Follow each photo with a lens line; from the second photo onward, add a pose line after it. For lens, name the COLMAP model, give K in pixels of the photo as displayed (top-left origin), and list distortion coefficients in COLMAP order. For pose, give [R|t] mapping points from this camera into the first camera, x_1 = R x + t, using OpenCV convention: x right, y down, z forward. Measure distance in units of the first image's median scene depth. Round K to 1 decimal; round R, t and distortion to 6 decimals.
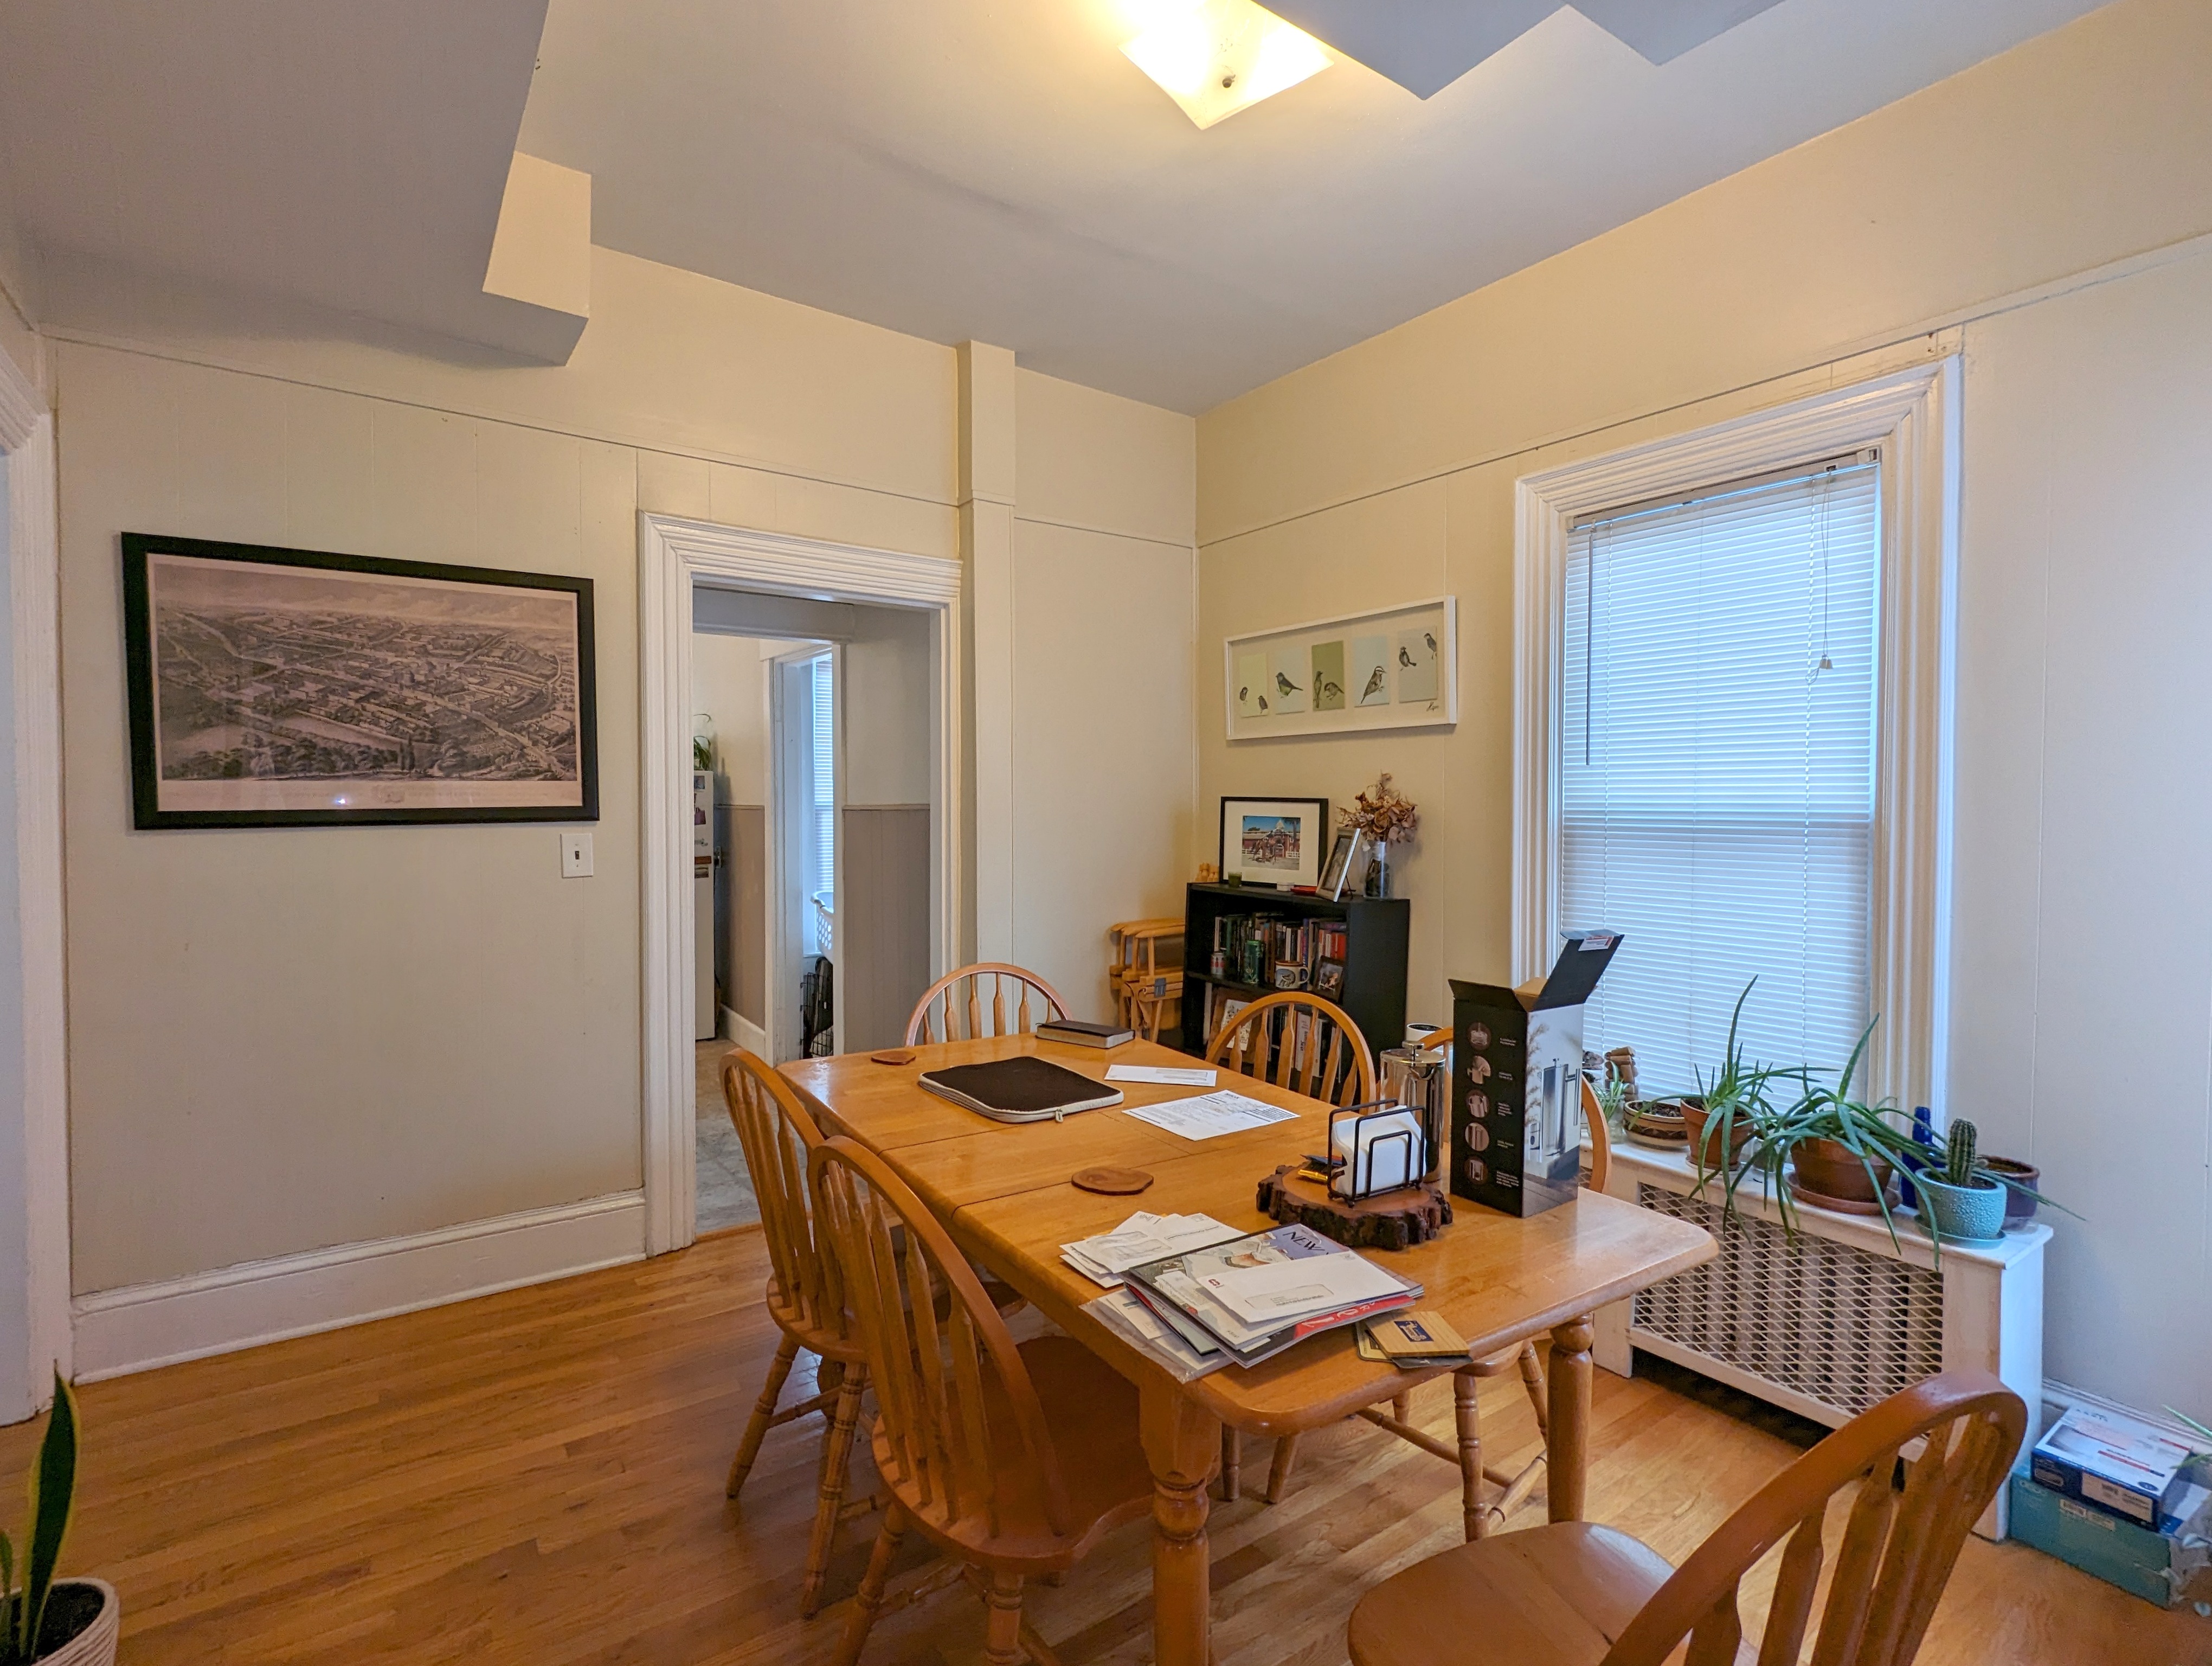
lens RADIAL K [[1052.4, 0, 1108.4], [0, 1052.4, 827.3], [0, 0, 1]] dist [-0.000055, -0.000355]
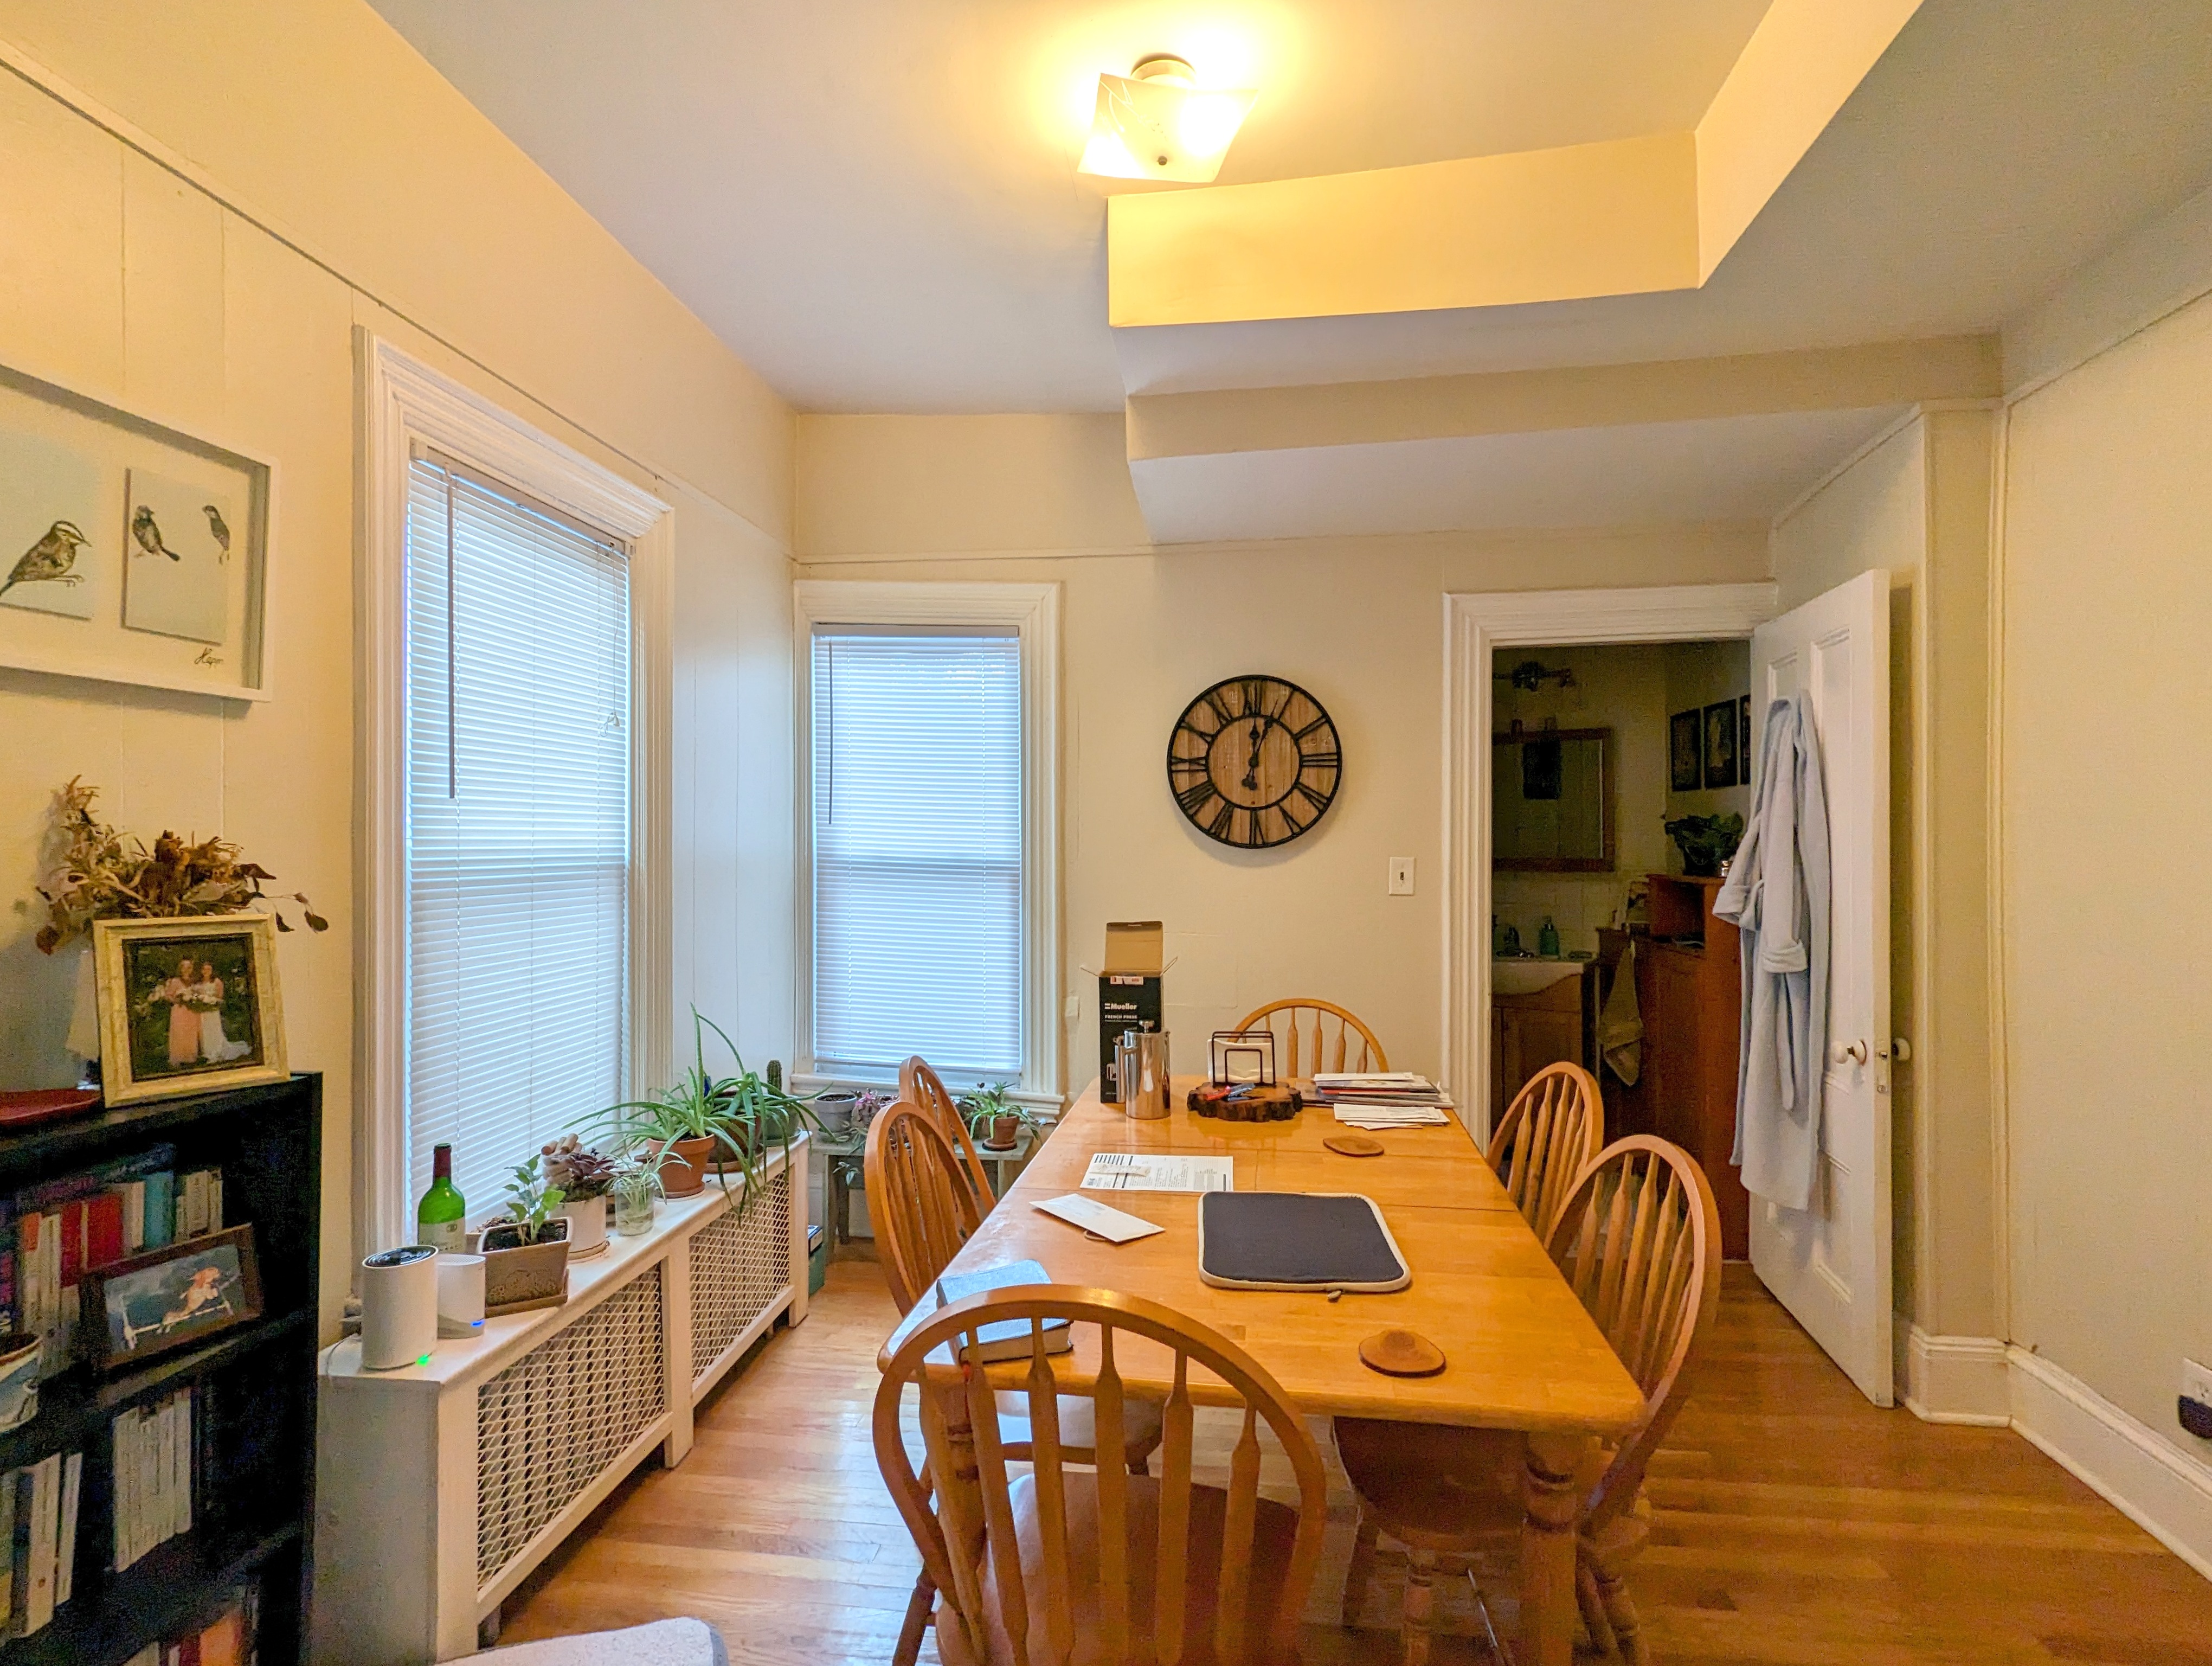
lens RADIAL K [[1052.4, 0, 1108.4], [0, 1052.4, 827.3], [0, 0, 1]] dist [-0.000055, -0.000355]
pose [[-0.738685, 0.004953, 0.674033, -0.370811], [0.017382, 0.999780, 0.011703, -0.040164], [-0.673827, 0.020361, -0.738609, 1.232373]]
